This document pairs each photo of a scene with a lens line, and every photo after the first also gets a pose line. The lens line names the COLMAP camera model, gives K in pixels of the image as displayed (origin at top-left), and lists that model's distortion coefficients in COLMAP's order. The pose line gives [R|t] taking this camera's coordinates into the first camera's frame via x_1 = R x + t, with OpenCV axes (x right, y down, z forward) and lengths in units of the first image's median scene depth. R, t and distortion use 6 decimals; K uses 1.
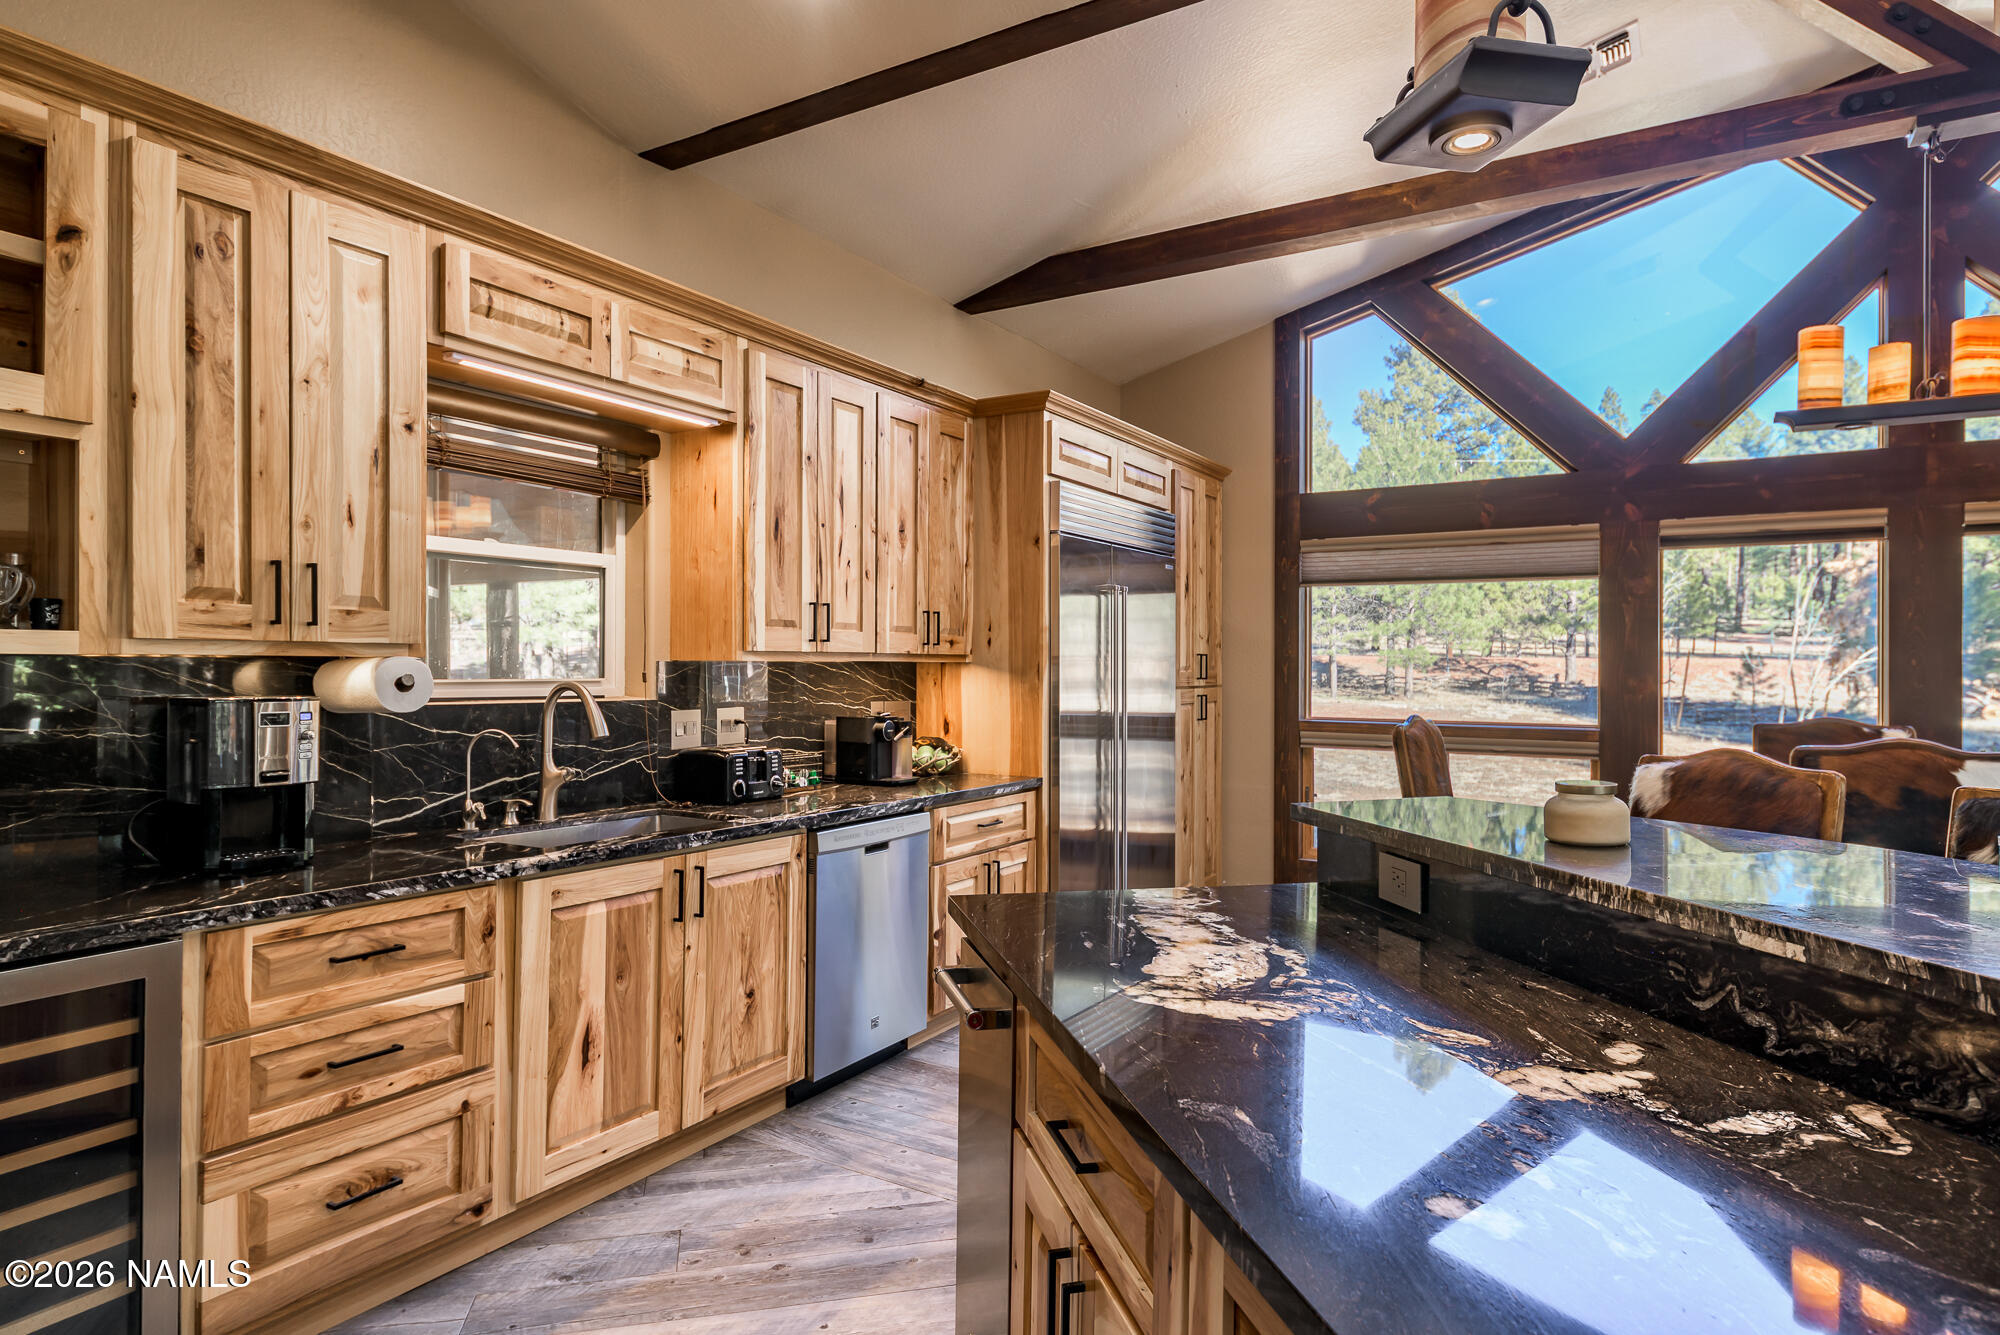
lens RADIAL K [[1131.0, 0, 1000.9], [0, 1131.0, 668.8], [0, 0, 1]] dist [0.000582, 0.000148]
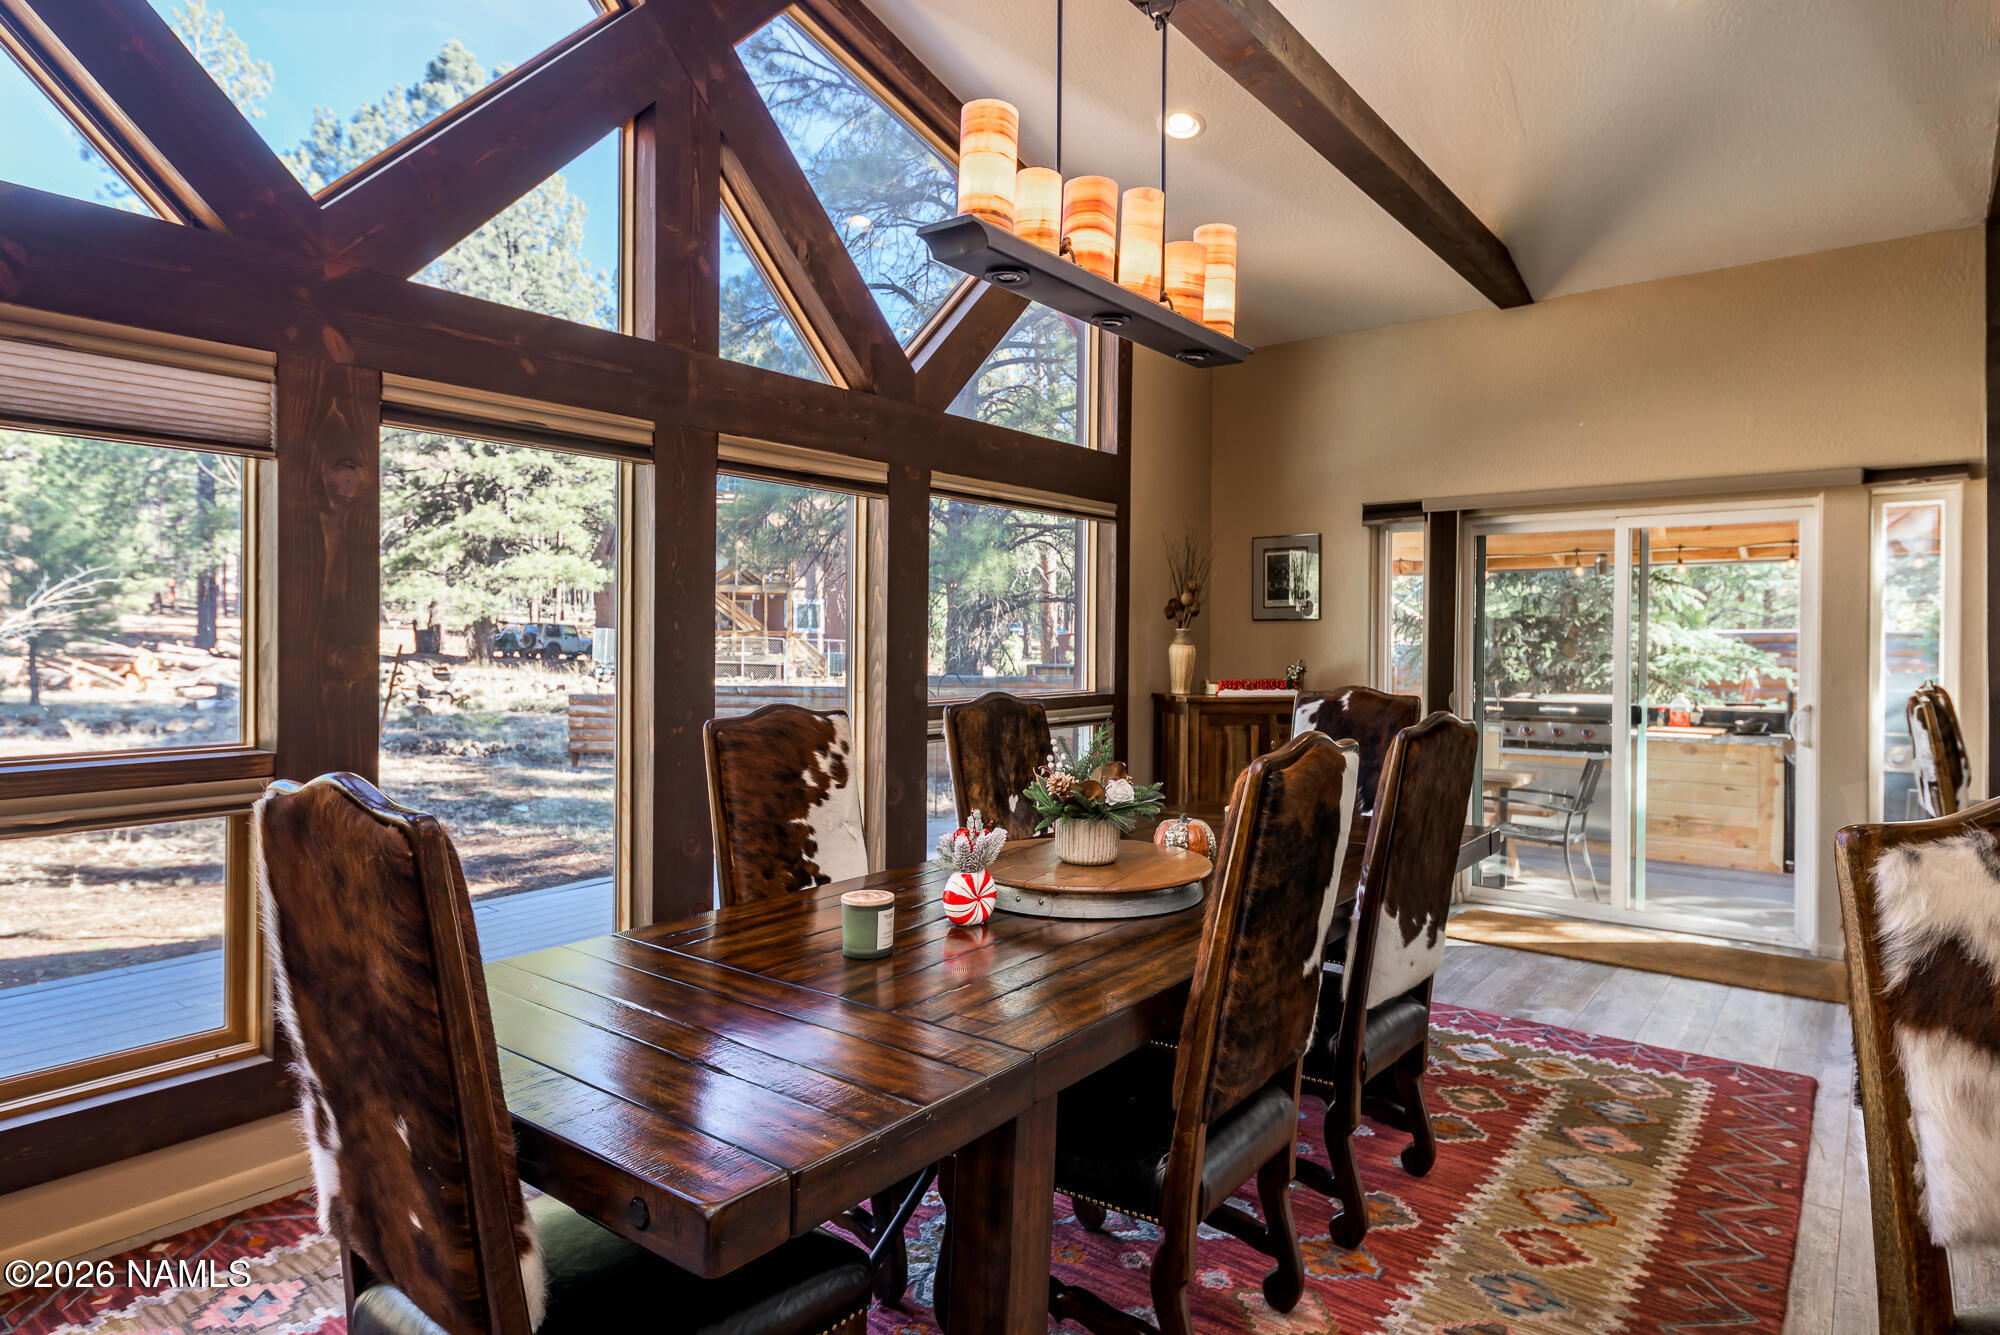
lens RADIAL K [[1131.0, 0, 1000.0], [0, 1131.0, 654.8], [0, 0, 1]] dist [0.000582, 0.000148]
pose [[0.110171, -0.014340, 0.993809, 0.050658], [0.000008, 0.999896, 0.014427, 0.002326], [-0.993913, -0.001582, 0.110160, 0.622077]]
